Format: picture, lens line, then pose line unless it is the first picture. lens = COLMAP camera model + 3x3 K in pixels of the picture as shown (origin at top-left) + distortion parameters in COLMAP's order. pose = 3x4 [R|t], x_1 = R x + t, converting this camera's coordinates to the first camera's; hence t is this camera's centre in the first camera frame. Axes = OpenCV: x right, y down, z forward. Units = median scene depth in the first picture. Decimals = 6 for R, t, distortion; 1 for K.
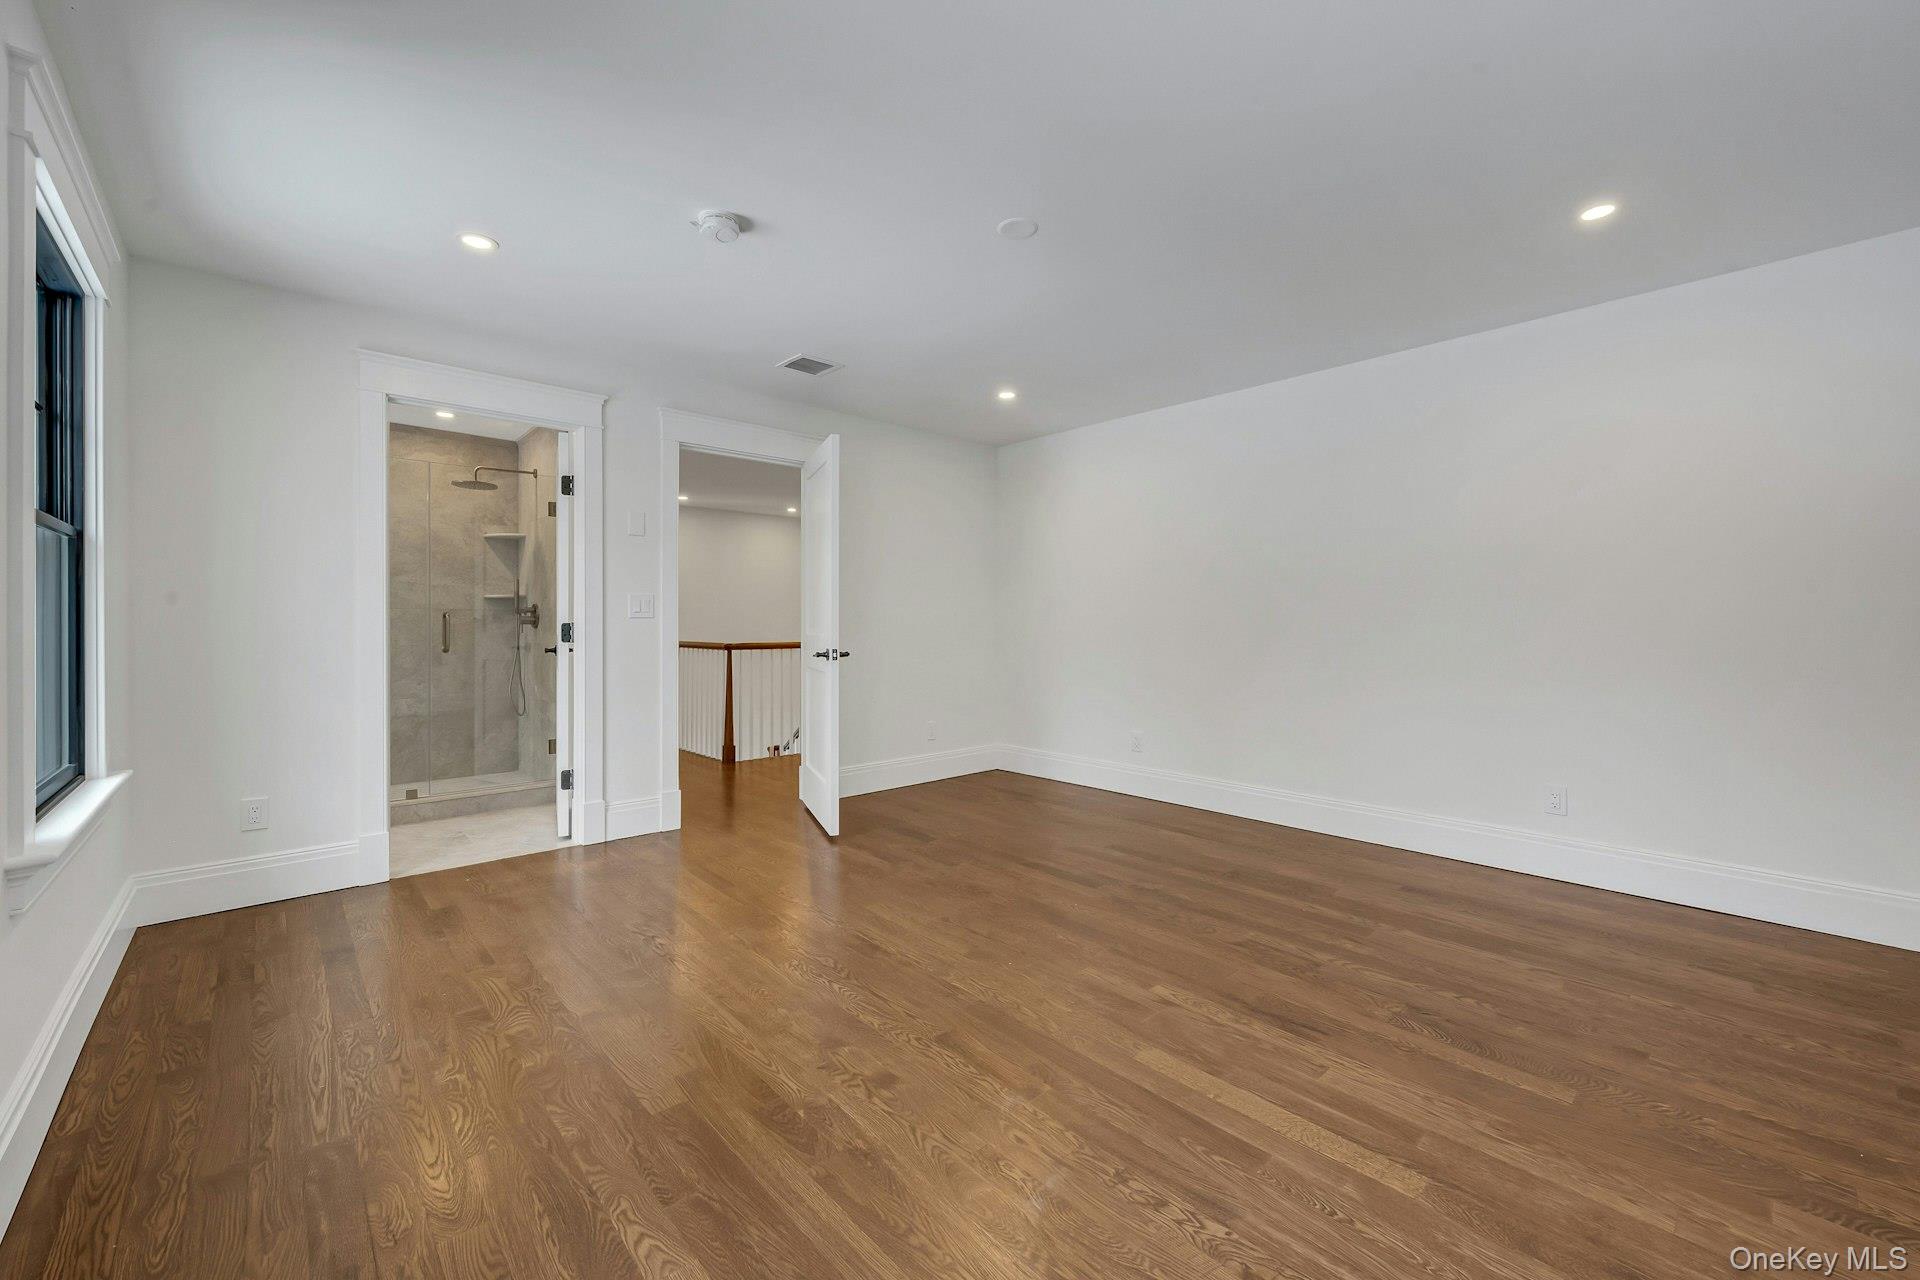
lens RADIAL K [[769.2, 0, 957.3], [0, 769.2, 631.5], [0, 0, 1]] dist [-0.000834, -0.000018]
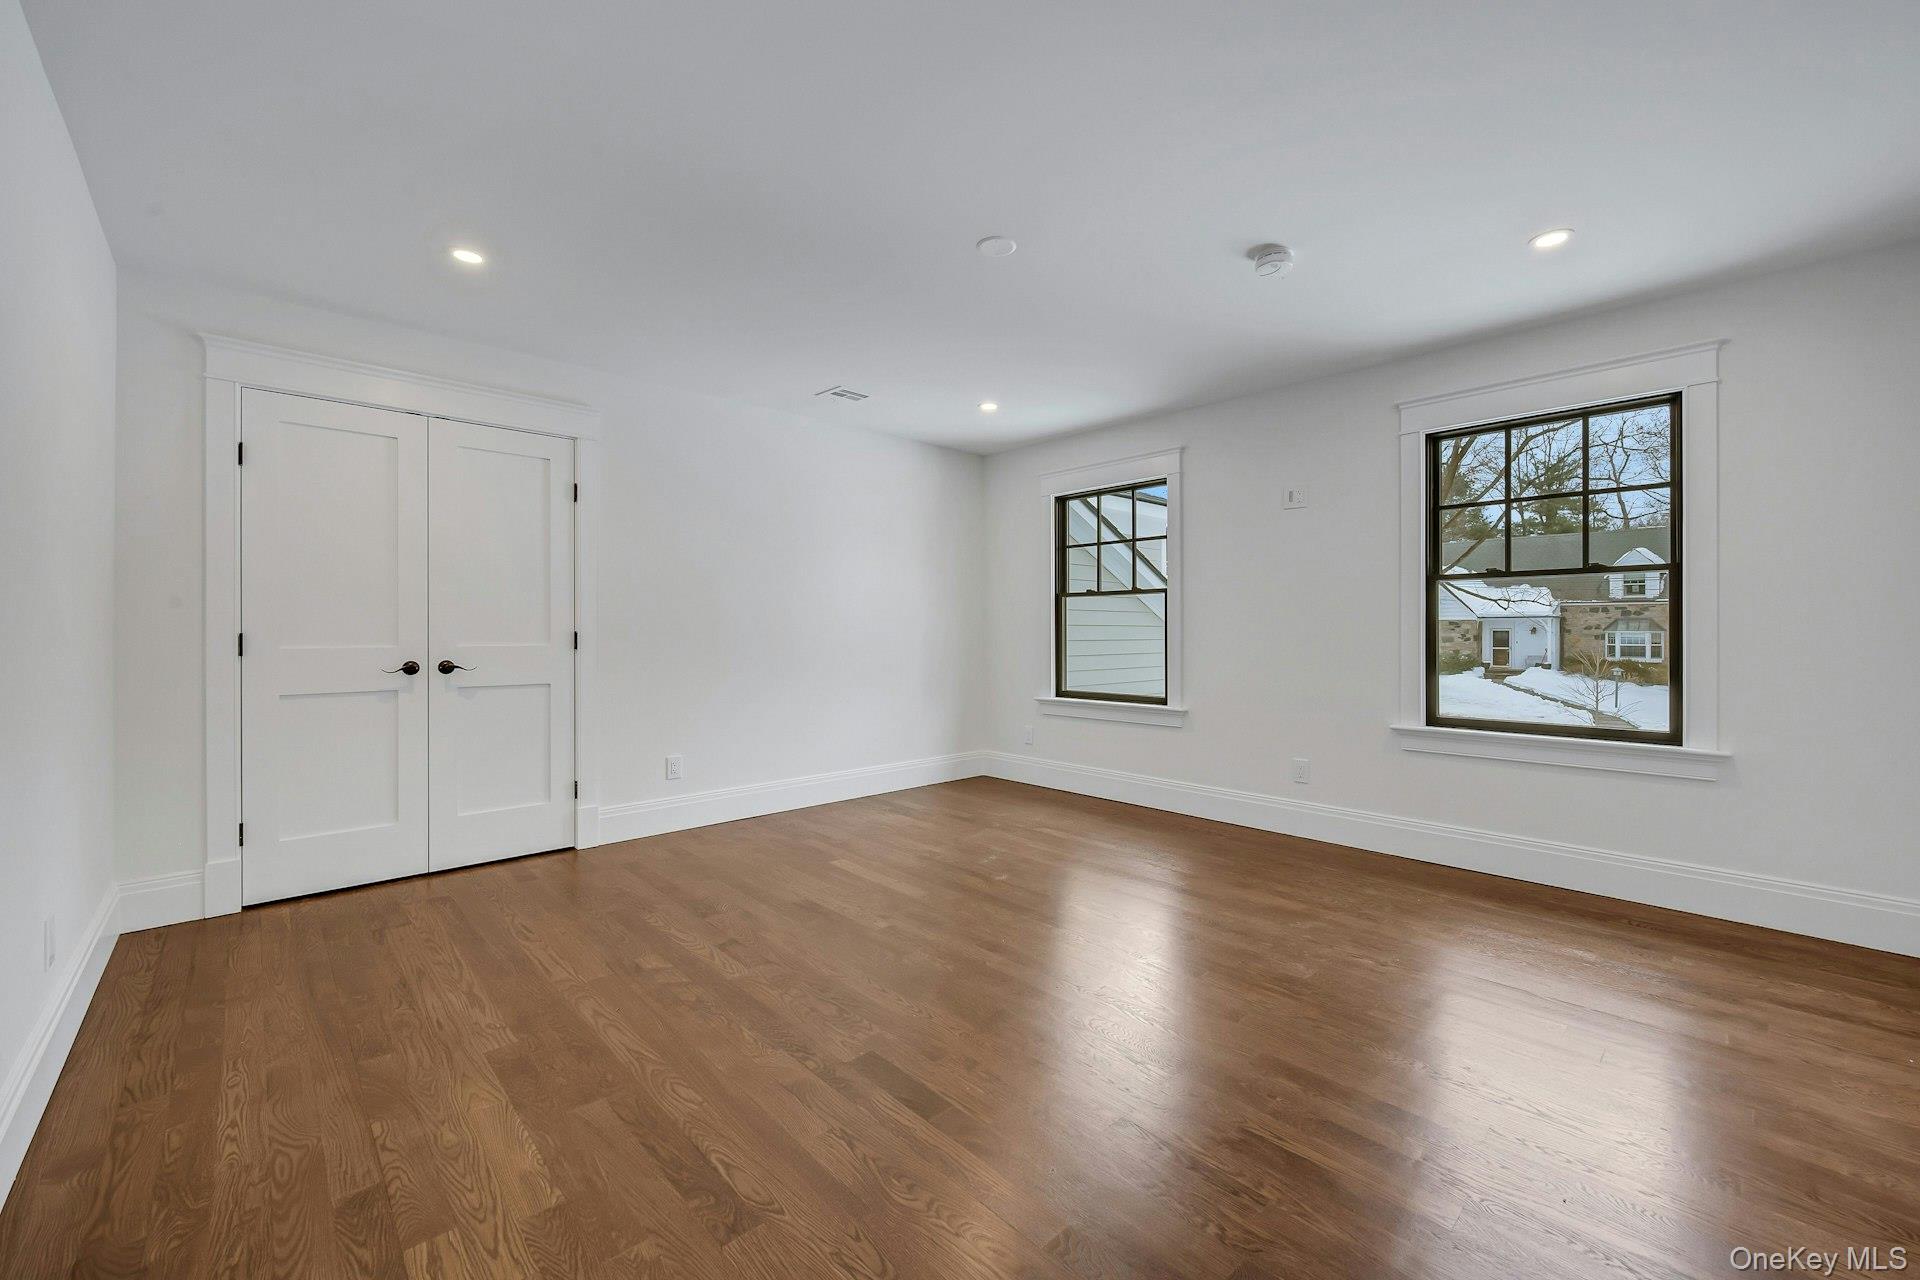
lens RADIAL K [[769.2, 0, 957.3], [0, 769.2, 631.5], [0, 0, 1]] dist [-0.000834, -0.000018]
pose [[-0.999767, -0.001350, -0.021553, 0.149669], [-0.001469, 0.999984, 0.005523, -0.016463], [0.021545, 0.005553, -0.999752, 1.987579]]
